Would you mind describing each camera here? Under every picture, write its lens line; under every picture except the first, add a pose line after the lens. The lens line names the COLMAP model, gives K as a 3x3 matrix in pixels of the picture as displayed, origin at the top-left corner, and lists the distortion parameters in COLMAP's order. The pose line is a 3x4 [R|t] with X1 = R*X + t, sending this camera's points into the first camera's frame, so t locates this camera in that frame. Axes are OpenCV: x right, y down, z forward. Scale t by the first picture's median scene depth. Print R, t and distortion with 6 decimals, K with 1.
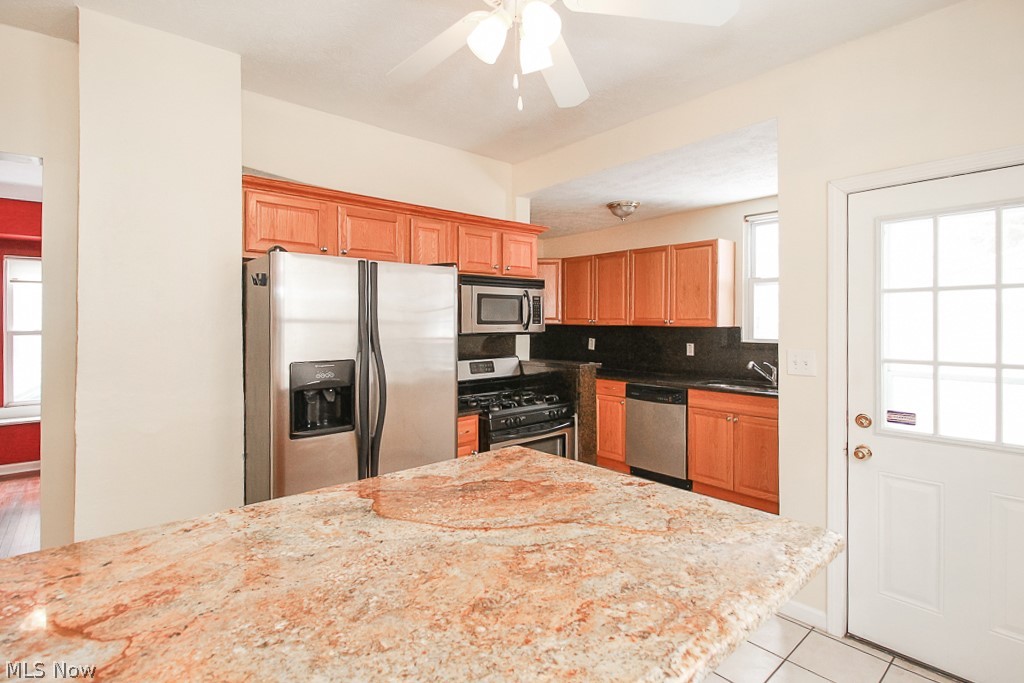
lens RADIAL K [[484.2, 0, 498.8], [0, 484.2, 321.2], [0, 0, 1]] dist [-0.000515, -0.001014]
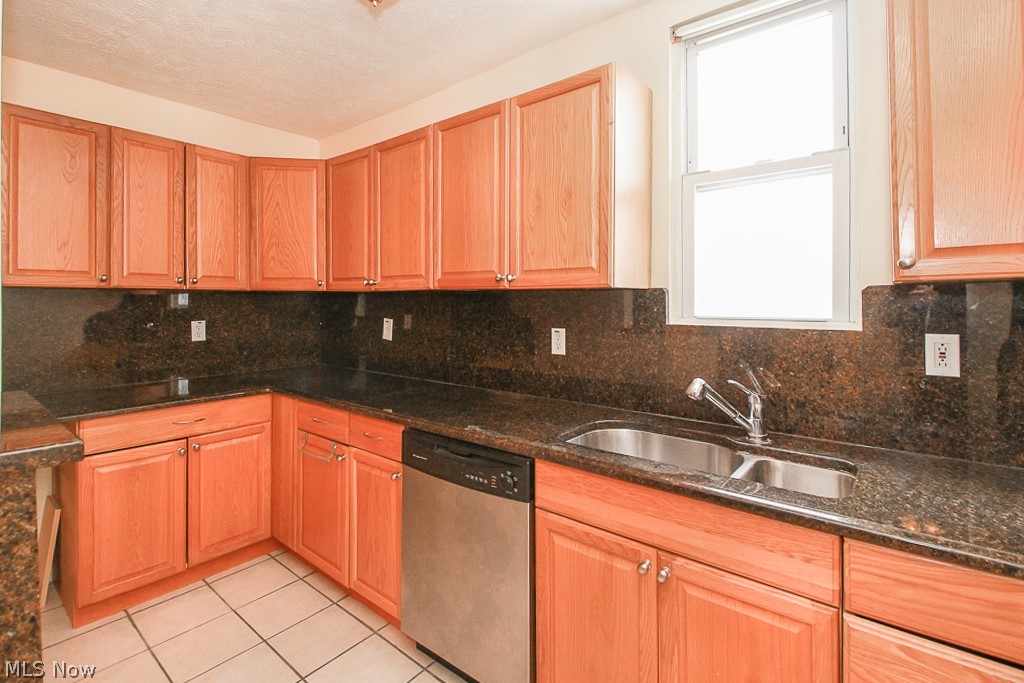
lens RADIAL K [[501.7, 0, 495.6], [0, 501.7, 296.6], [0, 0, 1]] dist [-0.001452, -0.000551]
pose [[0.983869, -0.002148, 0.178880, 0.283172], [0.002859, 0.999989, -0.003713, 0.020134], [-0.178870, 0.004165, 0.983864, 0.611275]]
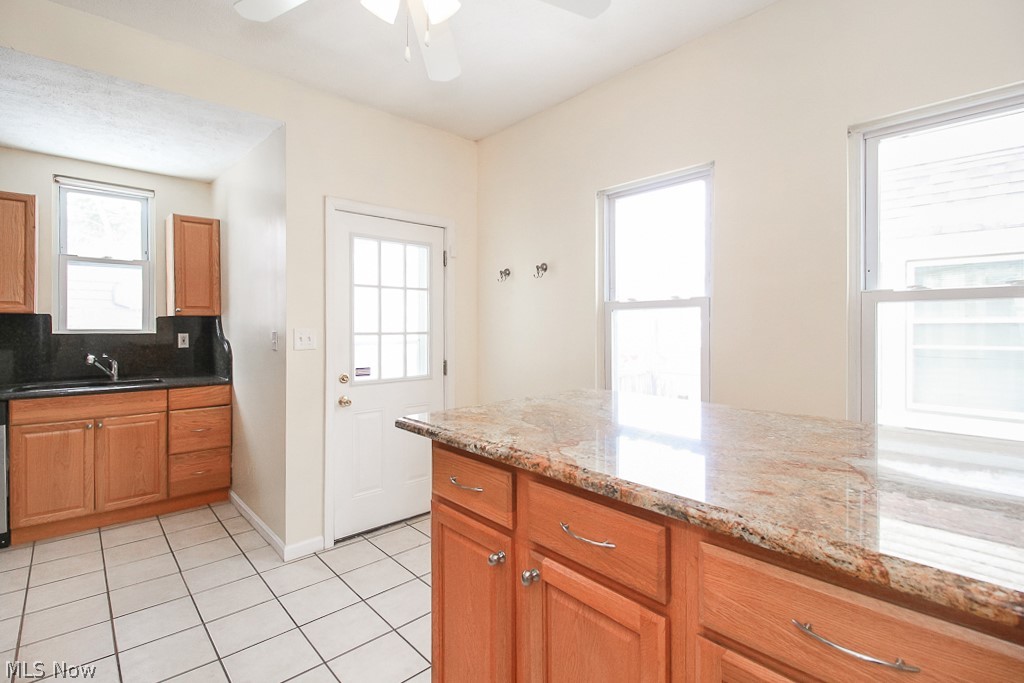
lens RADIAL K [[486.8, 0, 507.9], [0, 486.8, 327.1], [0, 0, 1]] dist [0.002236, -0.000540]
pose [[-0.035200, 0.001875, 0.999379, -0.321899], [-0.004149, 0.999989, -0.002022, 0.030952], [-0.999372, -0.004218, -0.035192, 0.293923]]
